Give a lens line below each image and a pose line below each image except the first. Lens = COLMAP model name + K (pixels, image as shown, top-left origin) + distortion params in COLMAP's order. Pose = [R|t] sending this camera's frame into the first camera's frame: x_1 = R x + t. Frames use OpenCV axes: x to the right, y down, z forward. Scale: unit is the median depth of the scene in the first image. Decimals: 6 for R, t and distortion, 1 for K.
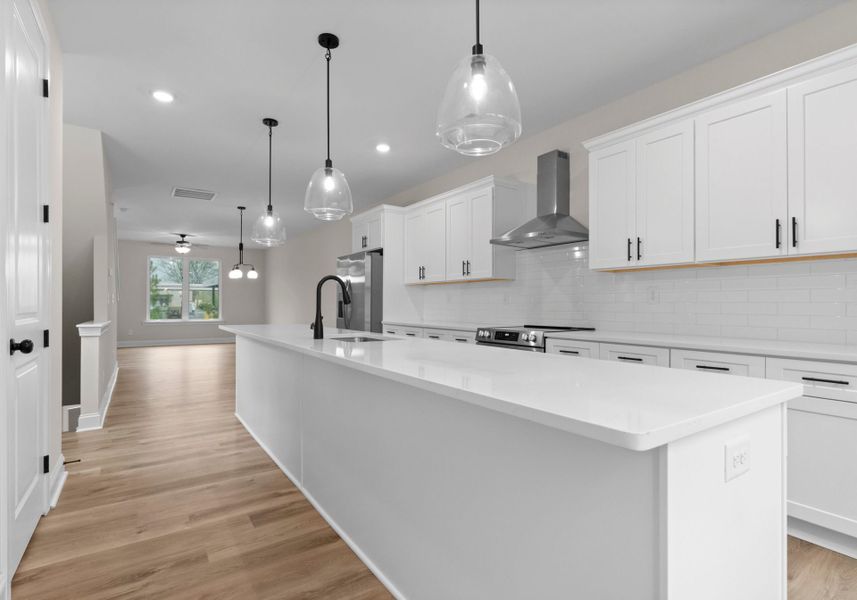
lens RADIAL K [[427.1, 0, 431.8], [0, 427.1, 303.3], [0, 0, 1]] dist [-0.001323, -0.000432]
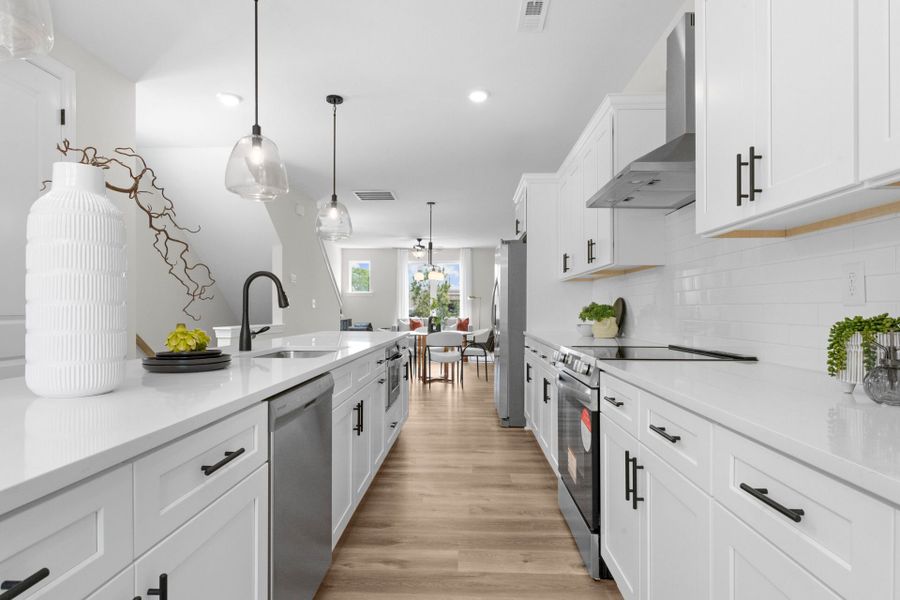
lens RADIAL K [[493.9, 0, 448.9], [0, 493.9, 306.6], [0, 0, 1]] dist [-0.000944, -0.000474]
pose [[0.801720, -0.004218, -0.597685, 0.495850], [0.002009, 0.999988, -0.004363, 0.003863], [0.597696, 0.002297, 0.801719, 0.401718]]
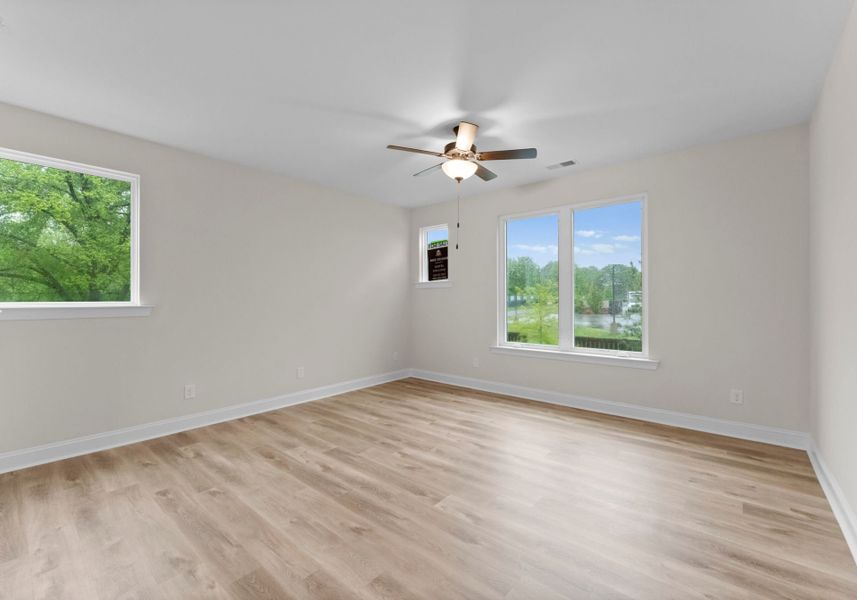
lens RADIAL K [[370.7, 0, 428.5], [0, 370.7, 300.0], [0, 0, 1]] dist [0.000656, 0.000108]
pose [[0.255211, -0.002735, -0.966881, -0.917063], [0.007887, 0.999969, -0.000747, -0.044344], [0.966853, -0.007436, 0.255225, 2.874639]]
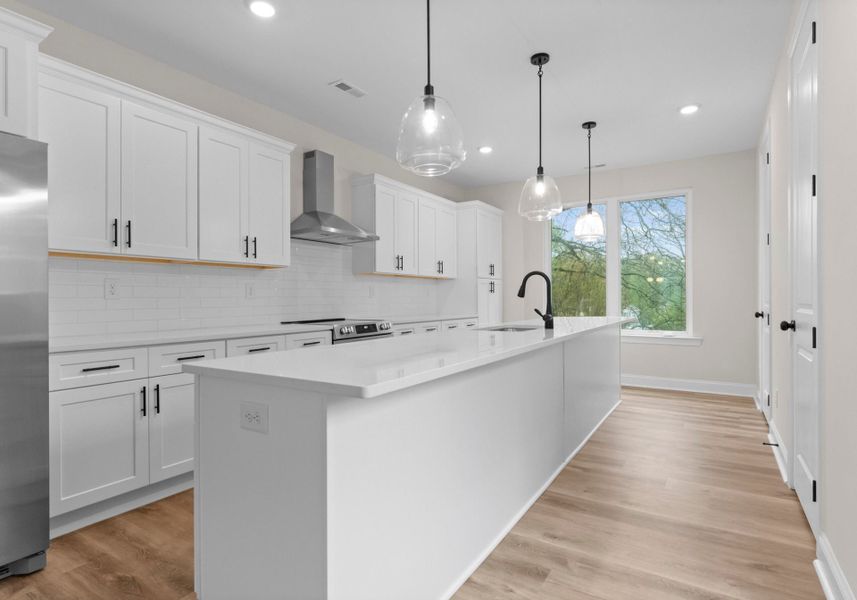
lens RADIAL K [[450.8, 0, 429.7], [0, 450.8, 295.9], [0, 0, 1]] dist [-0.001048, -0.000270]
pose [[-0.391365, 0.005195, 0.920221, -1.009423], [0.002061, 0.999987, -0.004769, 0.002784], [-0.920233, 0.000030, -0.391371, 1.444608]]
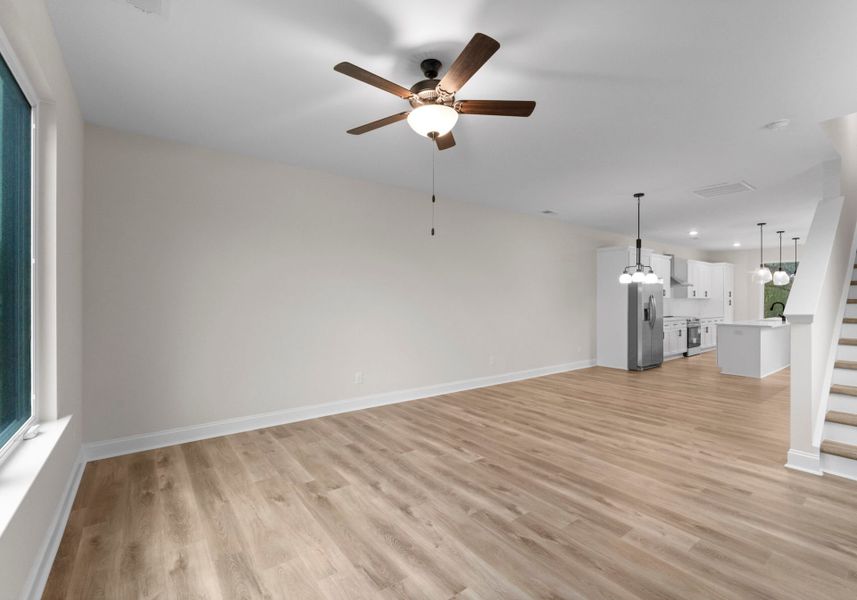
lens RADIAL K [[384.8, 0, 430.8], [0, 384.8, 295.6], [0, 0, 1]] dist [-0.002781, -0.000299]
pose [[-0.044987, 0.008155, 0.998954, -2.628497], [-0.005833, 0.999947, -0.008426, -0.062154], [-0.998971, -0.006206, -0.044937, 3.255814]]
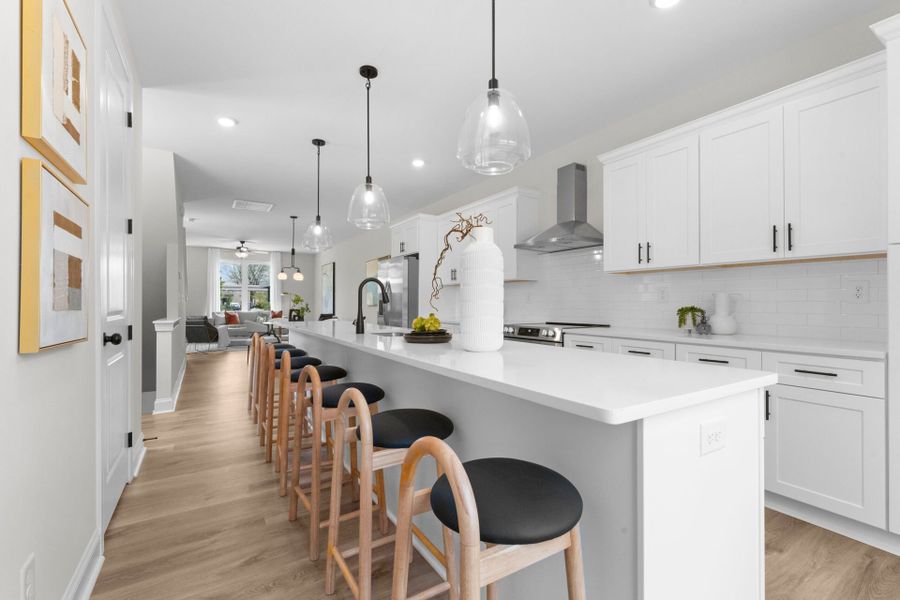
lens RADIAL K [[393.7, 0, 449.0], [0, 393.7, 301.8], [0, 0, 1]] dist [-0.000762, -0.000150]
pose [[0.999029, -0.000818, -0.044055, 0.015388], [0.000781, 0.999999, -0.000866, -0.000727], [0.044055, 0.000831, 0.999029, -0.032006]]
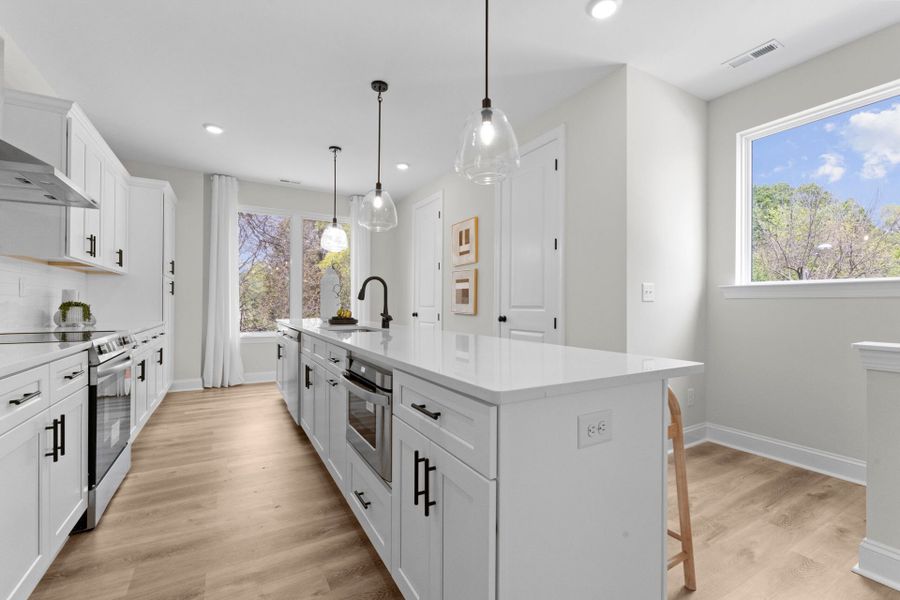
lens RADIAL K [[393.7, 0, 449.0], [0, 393.7, 301.8], [0, 0, 1]] dist [-0.000762, -0.000150]
pose [[-0.996095, -0.005545, 0.088116, -0.456936], [-0.006437, 0.999931, -0.009843, 0.013476], [-0.088055, -0.010372, -0.996062, 1.768683]]
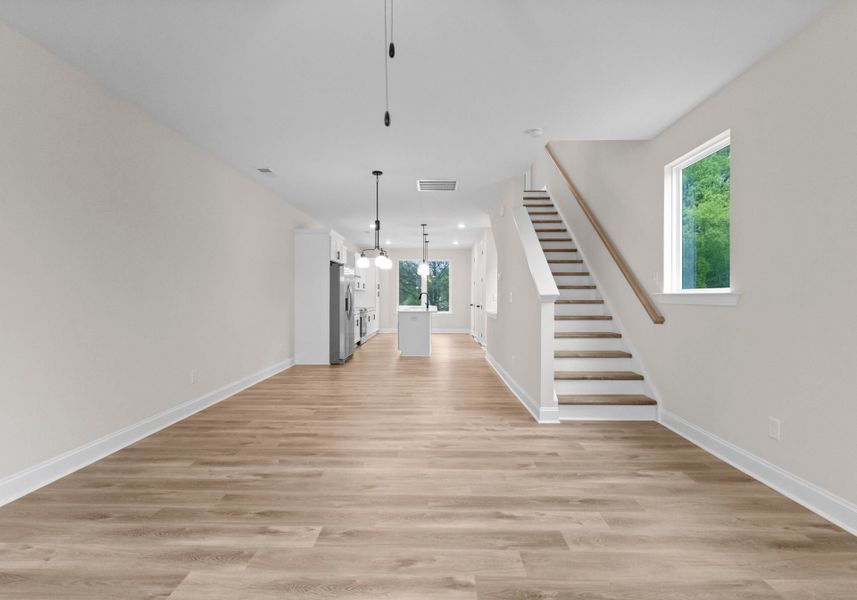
lens RADIAL K [[415.0, 0, 428.5], [0, 415.0, 300.0], [0, 0, 1]] dist [0.000081, 0.000021]
pose [[-0.813620, -0.008948, 0.581328, -2.150344], [-0.004989, 0.999952, 0.008408, -0.022677], [-0.581375, 0.003941, -0.813626, 3.519389]]
